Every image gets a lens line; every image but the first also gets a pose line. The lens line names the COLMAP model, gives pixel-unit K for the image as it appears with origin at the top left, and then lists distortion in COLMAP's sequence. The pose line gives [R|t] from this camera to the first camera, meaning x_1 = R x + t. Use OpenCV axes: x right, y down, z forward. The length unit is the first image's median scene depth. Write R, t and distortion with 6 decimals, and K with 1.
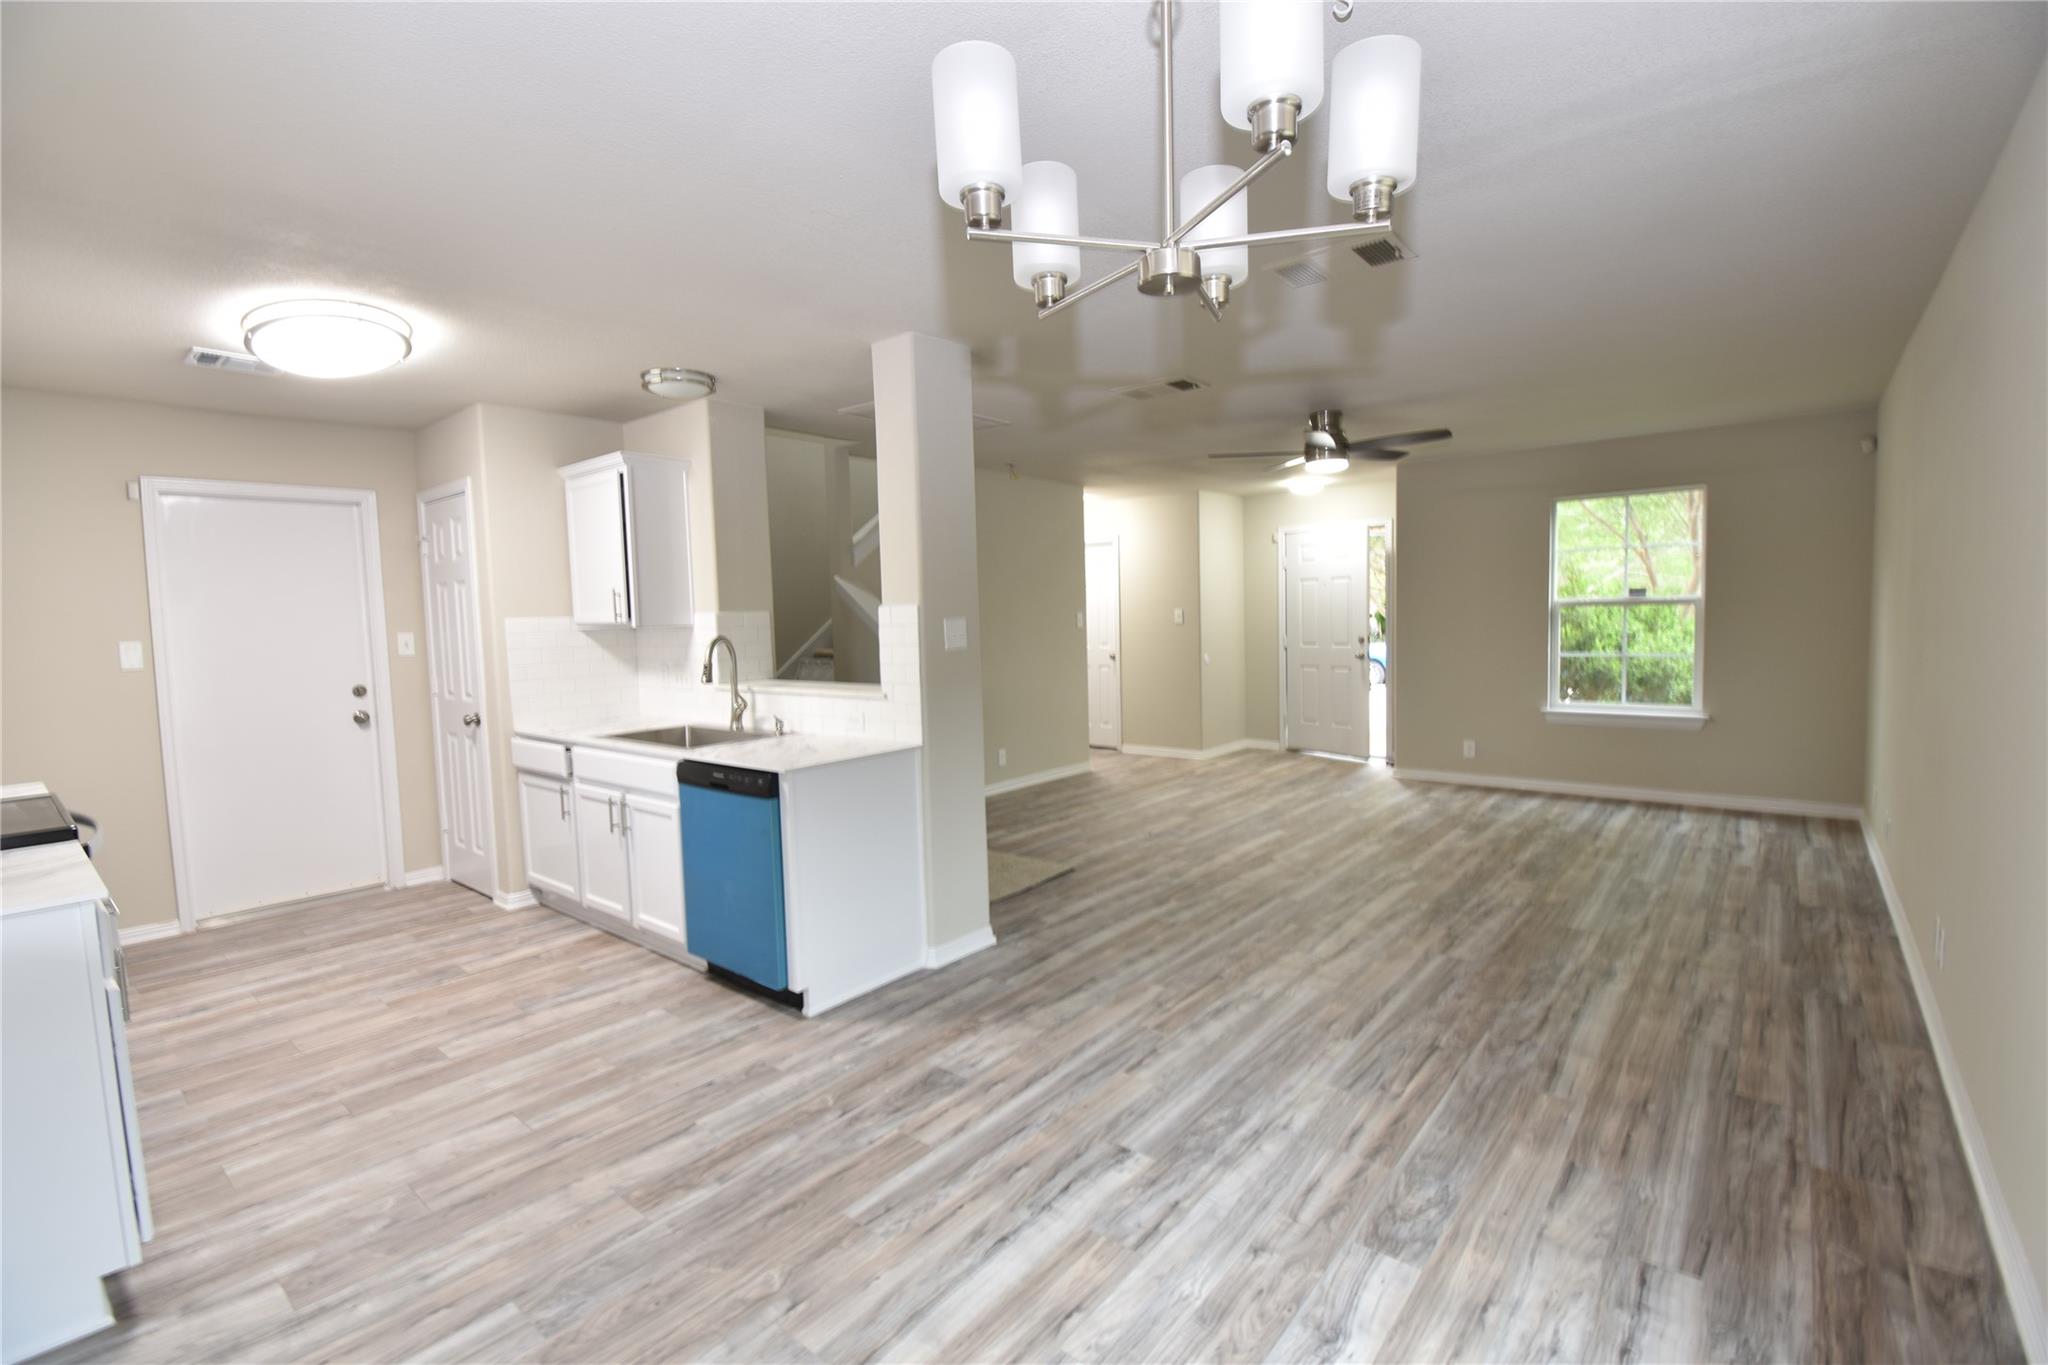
lens RADIAL K [[900.2, 0, 1024.0], [0, 900.2, 682.5], [0, 0, 1]] dist [0.014273, -0.024879]
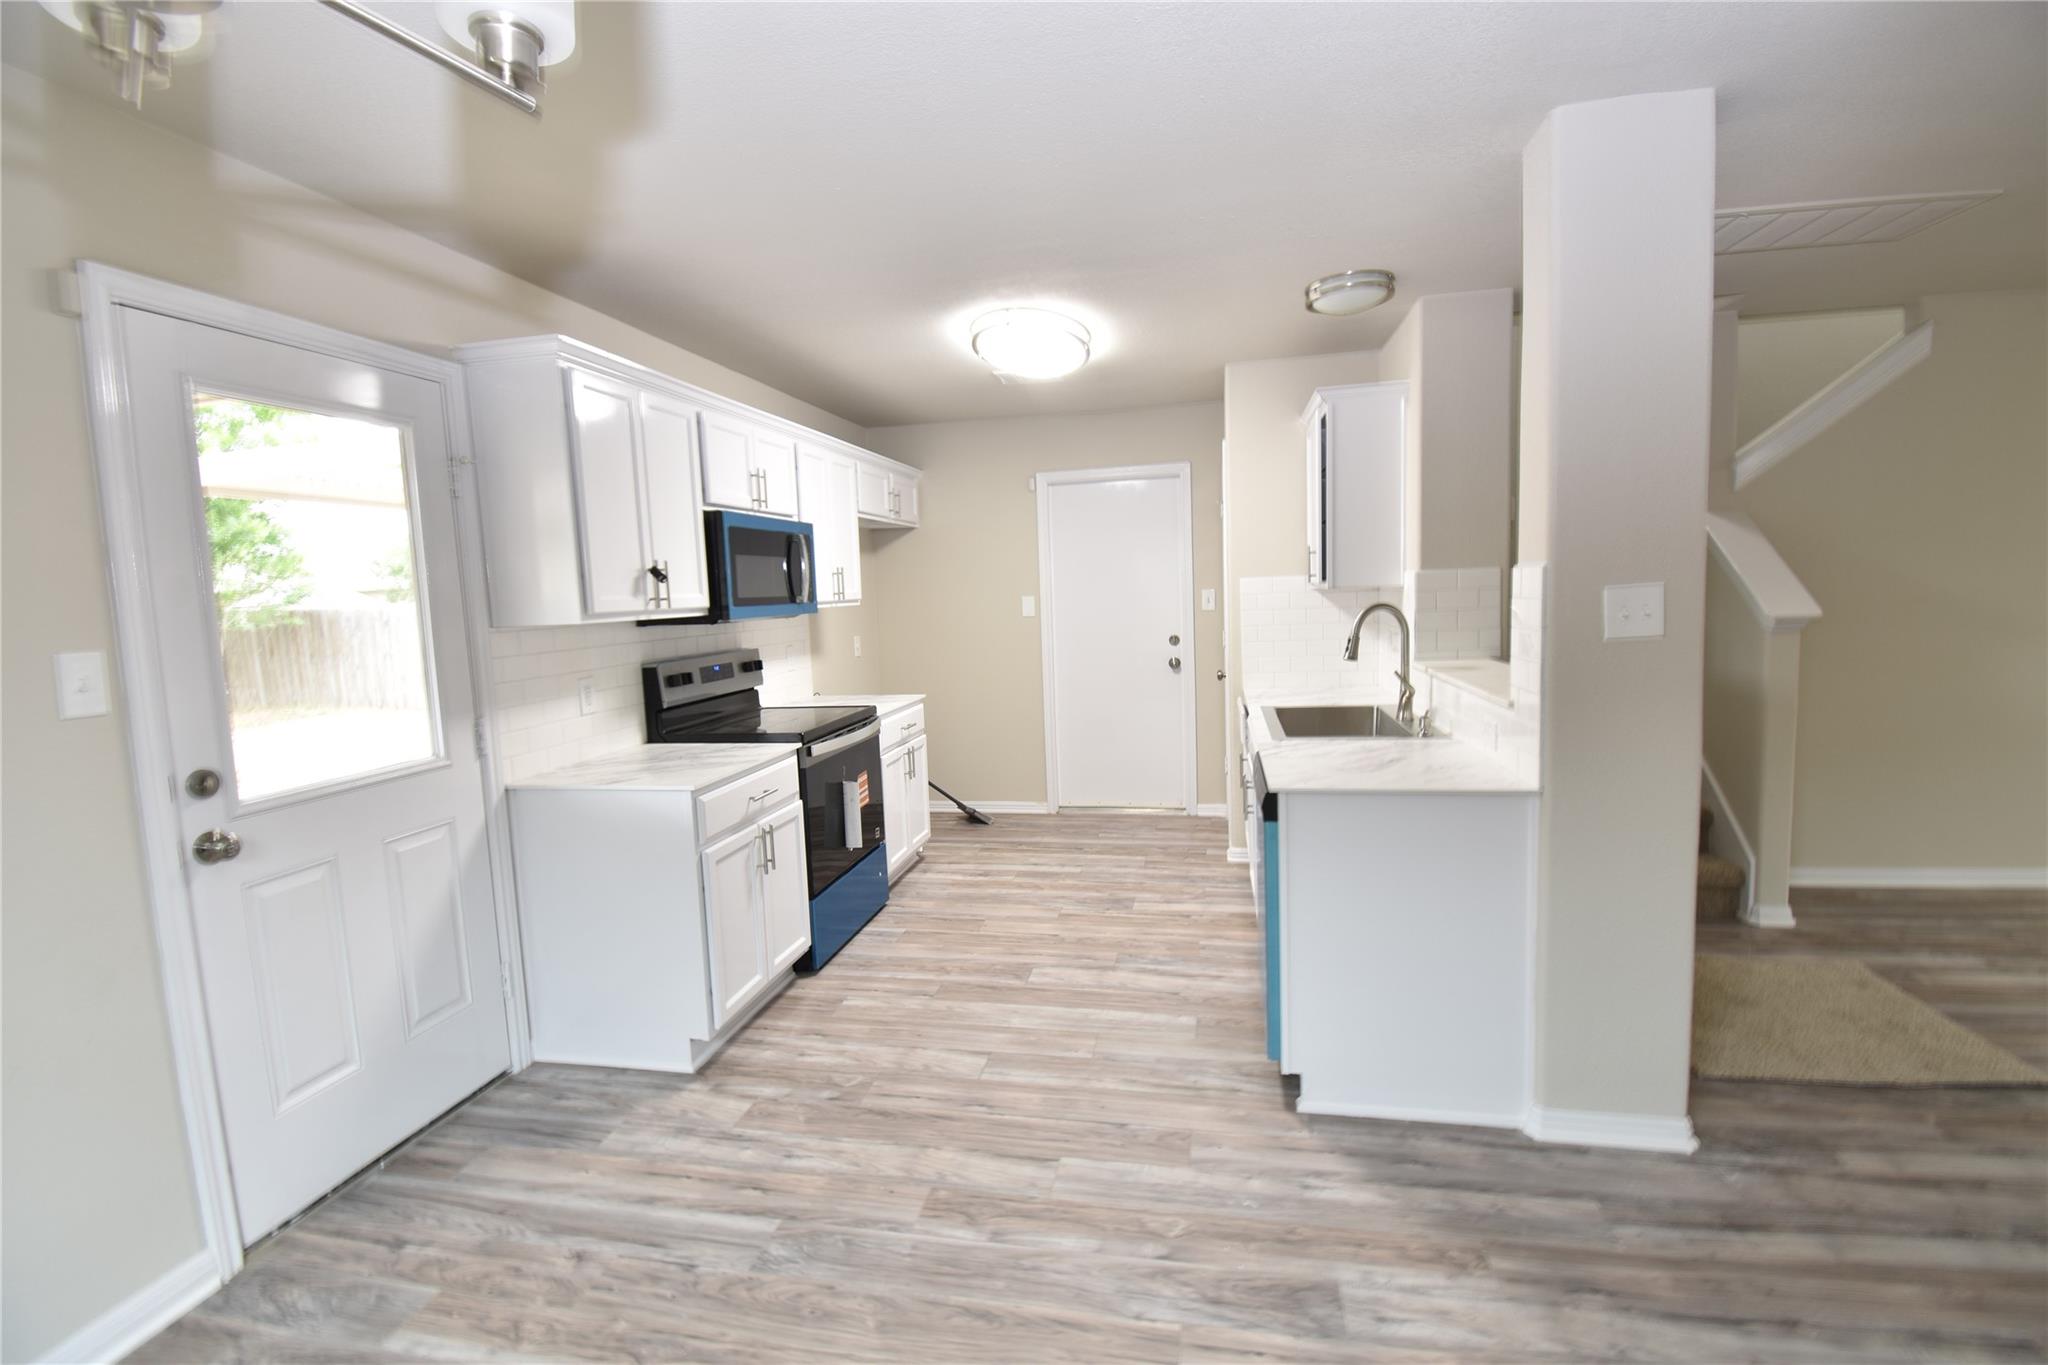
lens RADIAL K [[905.4, 0, 1029.1], [0, 905.4, 671.0], [0, 0, 1]] dist [0.015344, -0.024229]
pose [[0.475995, 0.090090, -0.874821, 0.295429], [-0.043188, 0.995934, 0.079064, -0.052813], [0.878387, 0.000148, 0.477950, 0.433719]]
